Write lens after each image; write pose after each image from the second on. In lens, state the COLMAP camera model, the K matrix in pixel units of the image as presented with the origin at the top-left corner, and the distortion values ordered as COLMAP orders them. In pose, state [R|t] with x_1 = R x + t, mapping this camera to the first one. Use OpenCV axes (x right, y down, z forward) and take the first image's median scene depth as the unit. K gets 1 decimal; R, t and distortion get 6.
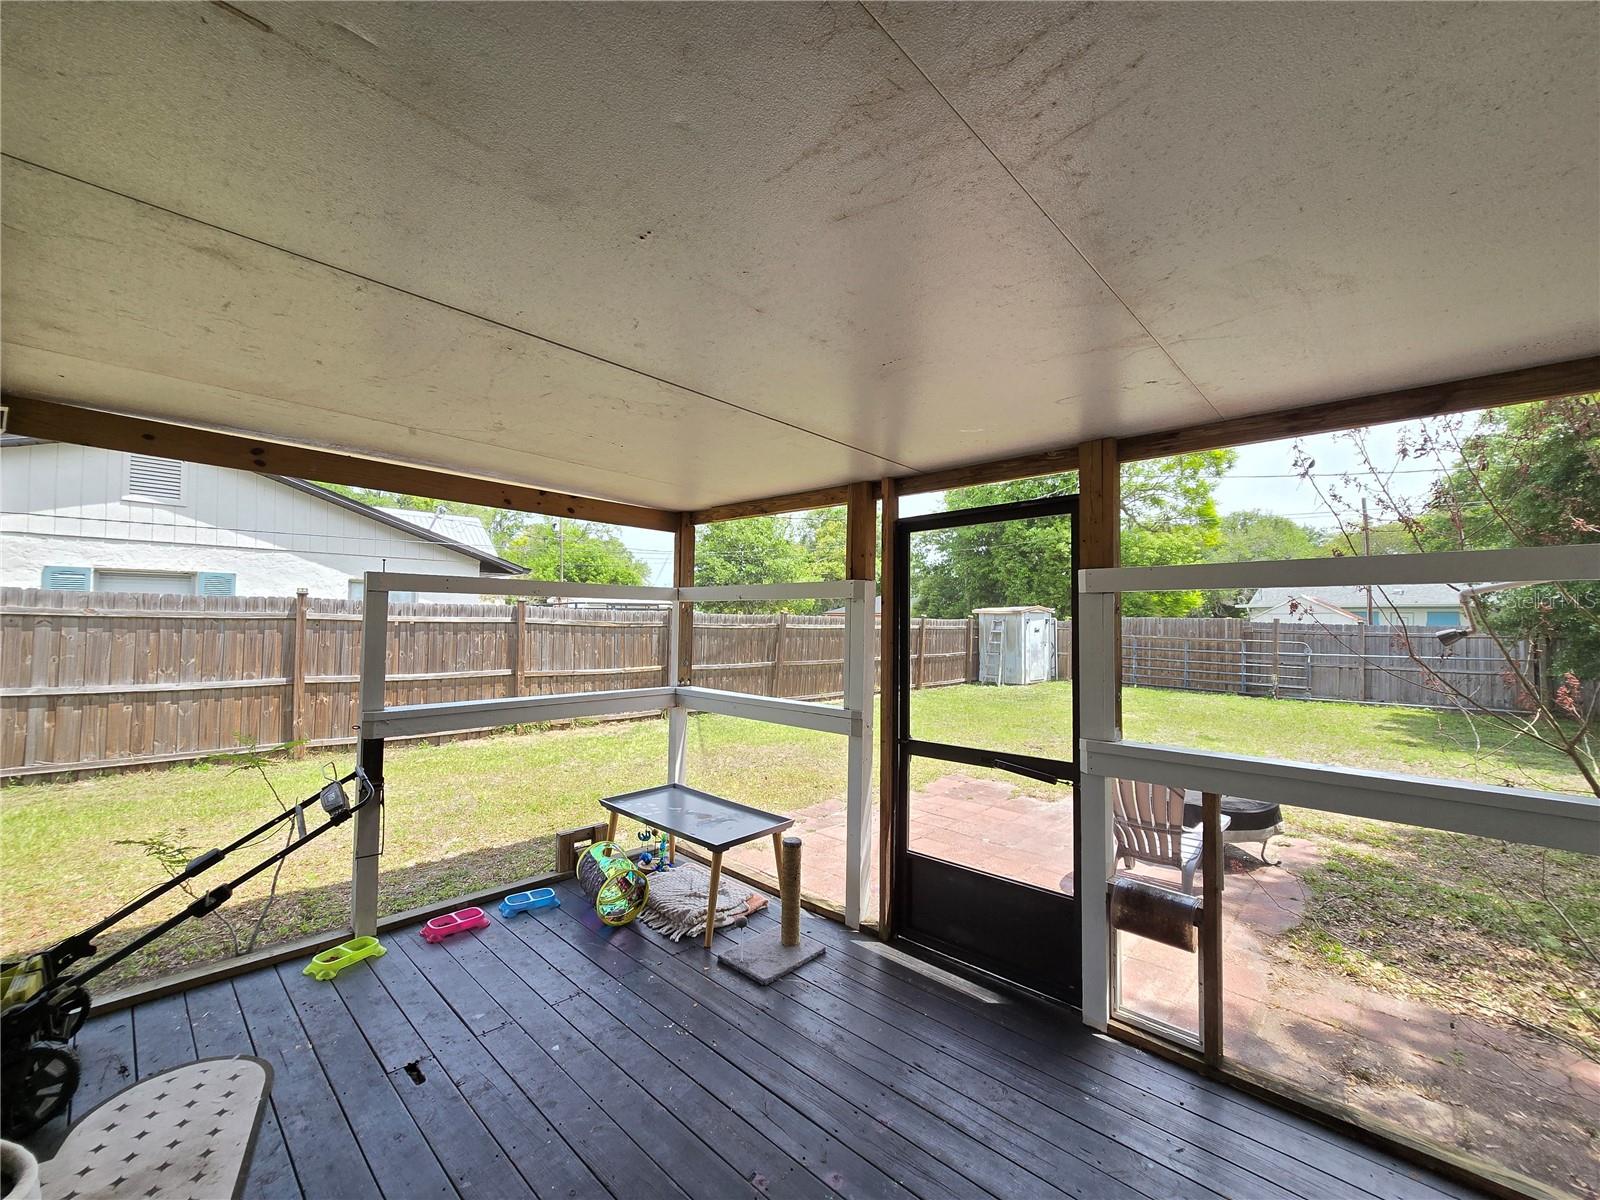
lens RADIAL K [[644.8, 0, 800.0], [0, 644.8, 600.0], [0, 0, 1]] dist [0.000394, -0.000198]
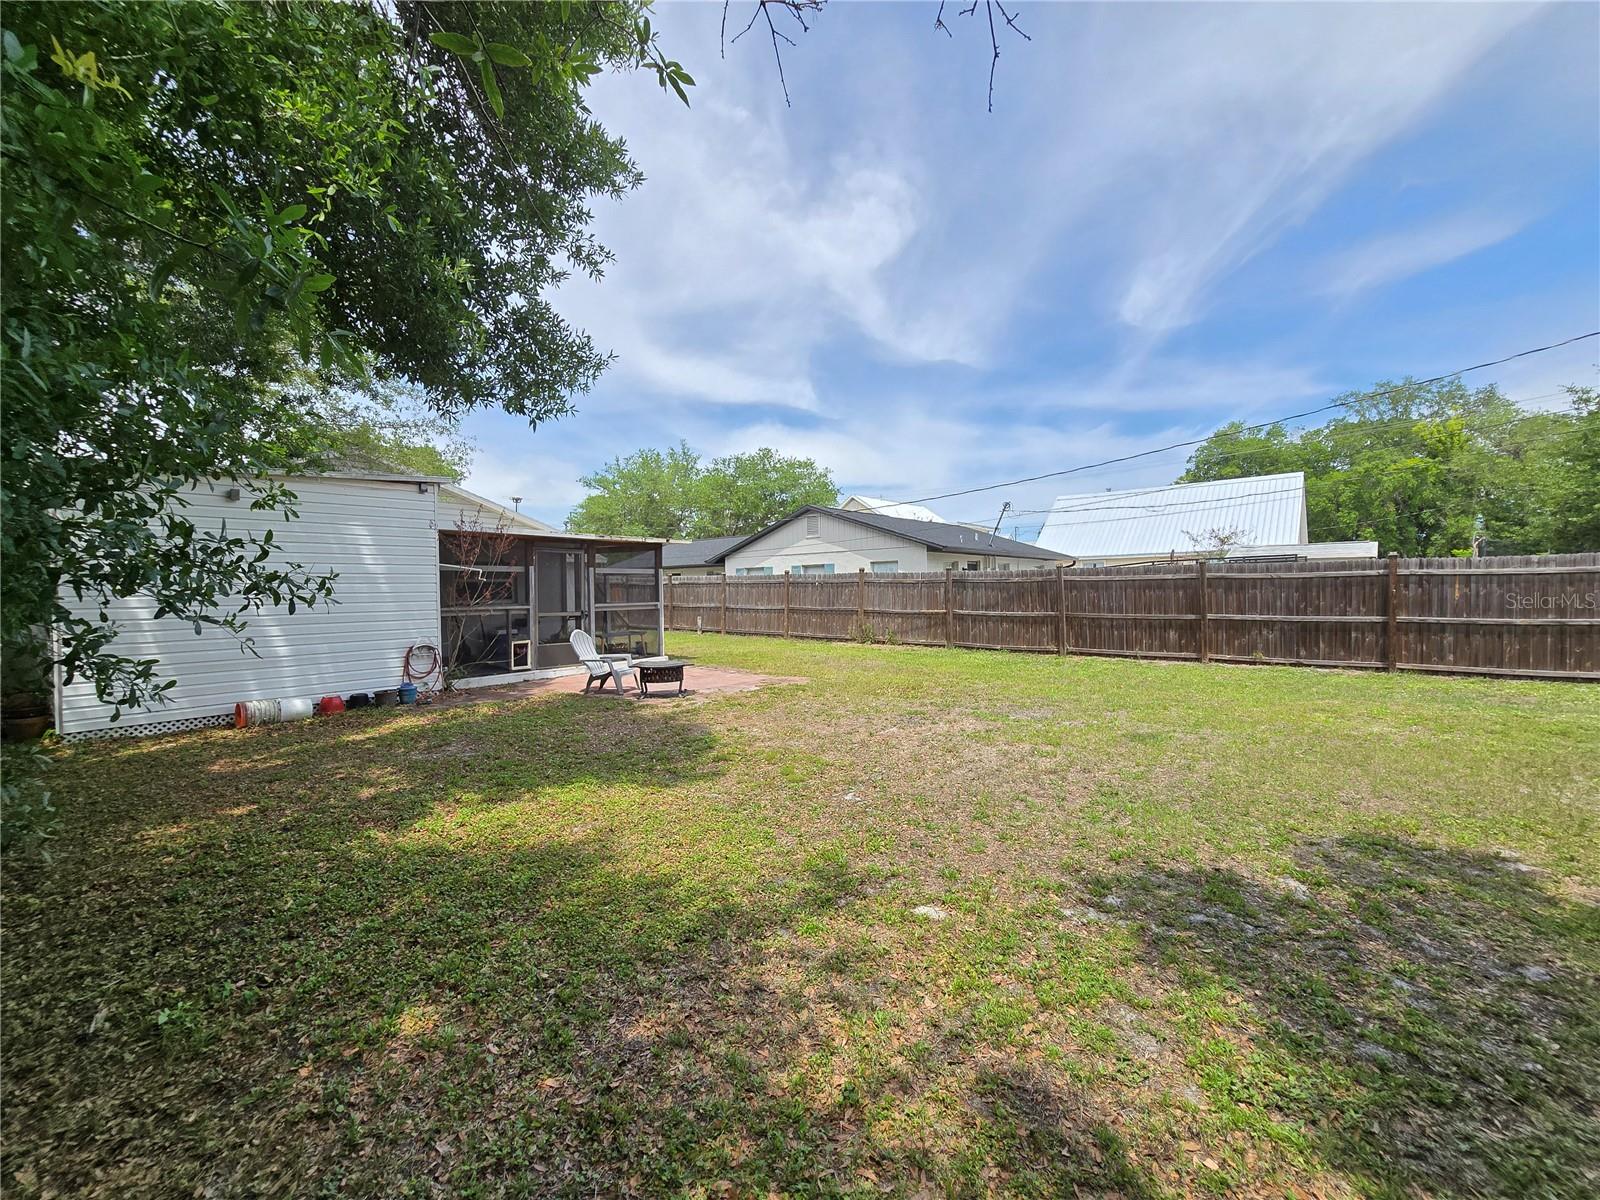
lens RADIAL K [[654.2, 0, 793.3], [0, 654.2, 605.4], [0, 0, 1]] dist [-0.001229, -0.000447]
pose [[0.067830, 0.009643, -0.997650, 1.763614], [0.047344, 0.998796, 0.012873, 0.087792], [0.996573, -0.048106, 0.067292, 0.866796]]
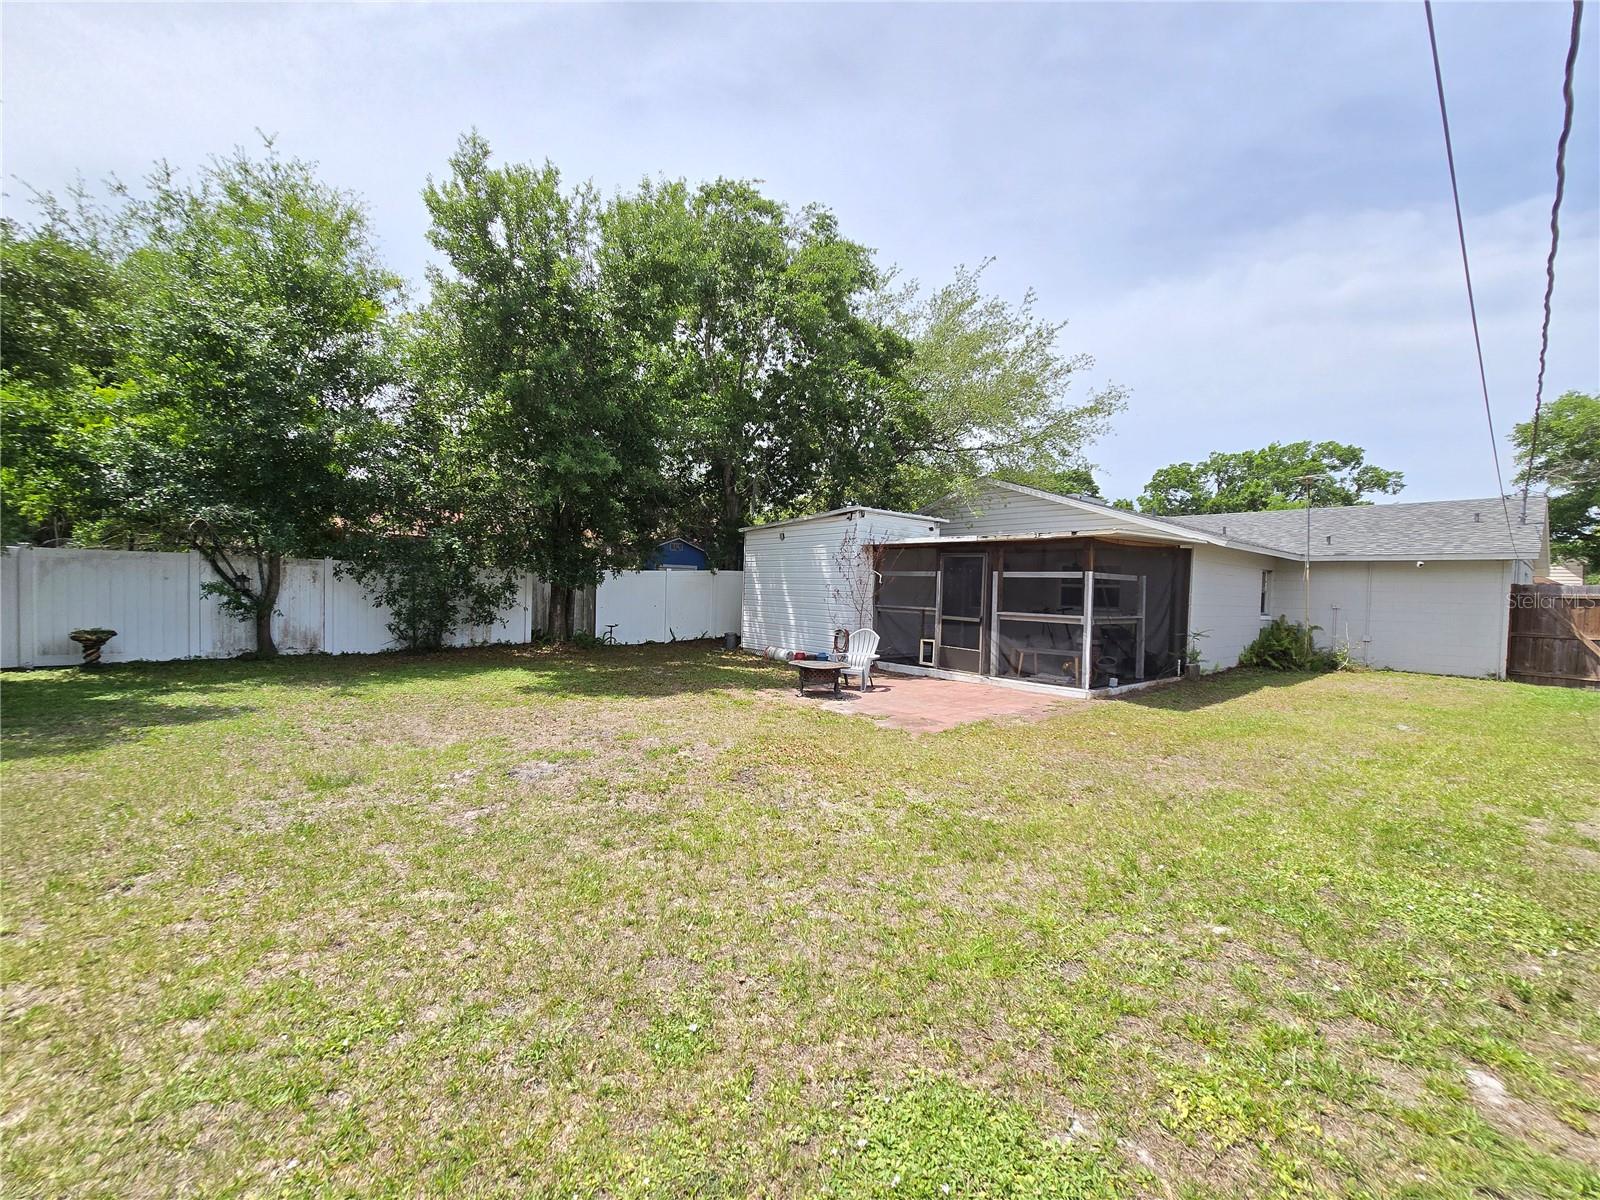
lens RADIAL K [[654.2, 0, 793.3], [0, 654.2, 605.4], [0, 0, 1]] dist [-0.001229, -0.000447]
pose [[-0.992472, -0.045155, 0.113847, 0.344727], [-0.045805, 0.998946, -0.003093, 0.094644], [-0.113588, -0.008285, -0.993493, 2.055896]]
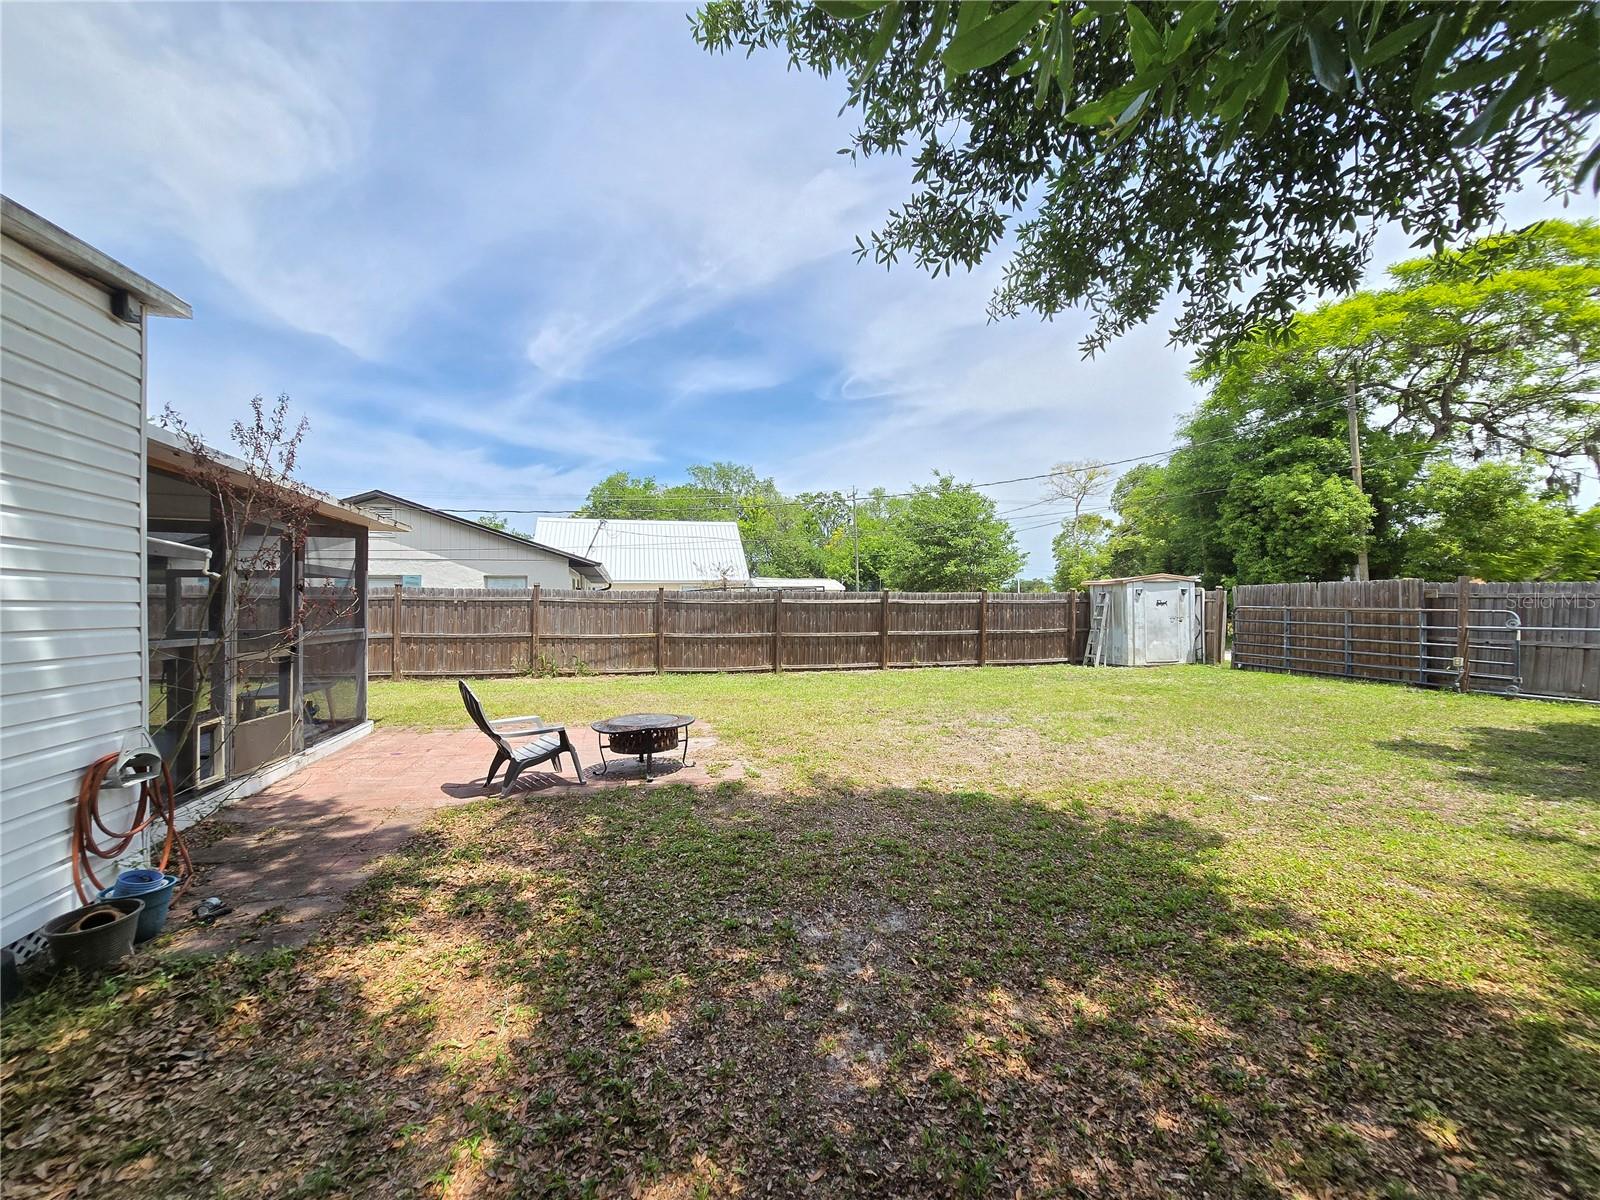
lens RADIAL K [[638.0, 0, 800.0], [0, 638.0, 600.0], [0, 0, 1]] dist [-0.002139, -0.000179]
pose [[0.848582, -0.022725, -0.528575, 1.039552], [0.032993, 0.999406, 0.010001, 0.050414], [0.528033, -0.025926, 0.848828, 0.130398]]
